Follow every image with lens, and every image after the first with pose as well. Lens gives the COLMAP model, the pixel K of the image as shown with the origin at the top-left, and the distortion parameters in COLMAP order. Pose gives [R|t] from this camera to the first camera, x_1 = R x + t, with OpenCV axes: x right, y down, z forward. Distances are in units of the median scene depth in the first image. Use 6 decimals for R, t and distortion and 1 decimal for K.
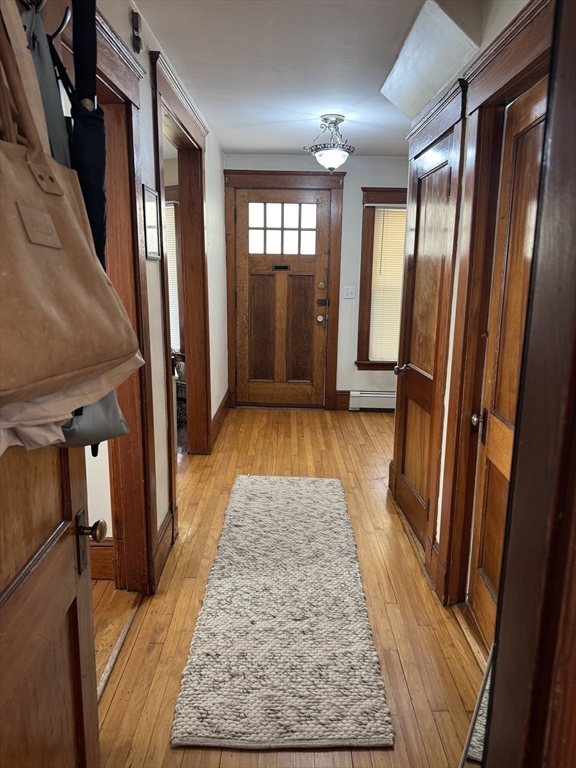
lens RADIAL K [[540.6, 0, 287.6], [0, 540.6, 385.7], [0, 0, 1]] dist [0.014288, -0.014196]
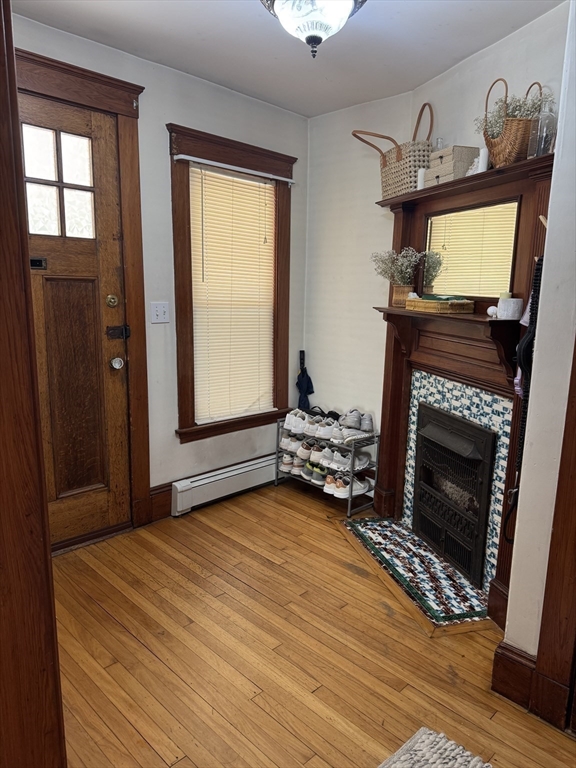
lens RADIAL K [[540.6, 0, 290.5], [0, 540.6, 379.7], [0, 0, 1]] dist [0.014288, -0.014196]
pose [[0.684878, -0.122564, 0.718276, -0.201433], [0.120617, 0.991222, 0.054130, -0.116739], [-0.718605, 0.049564, 0.693650, 0.520664]]
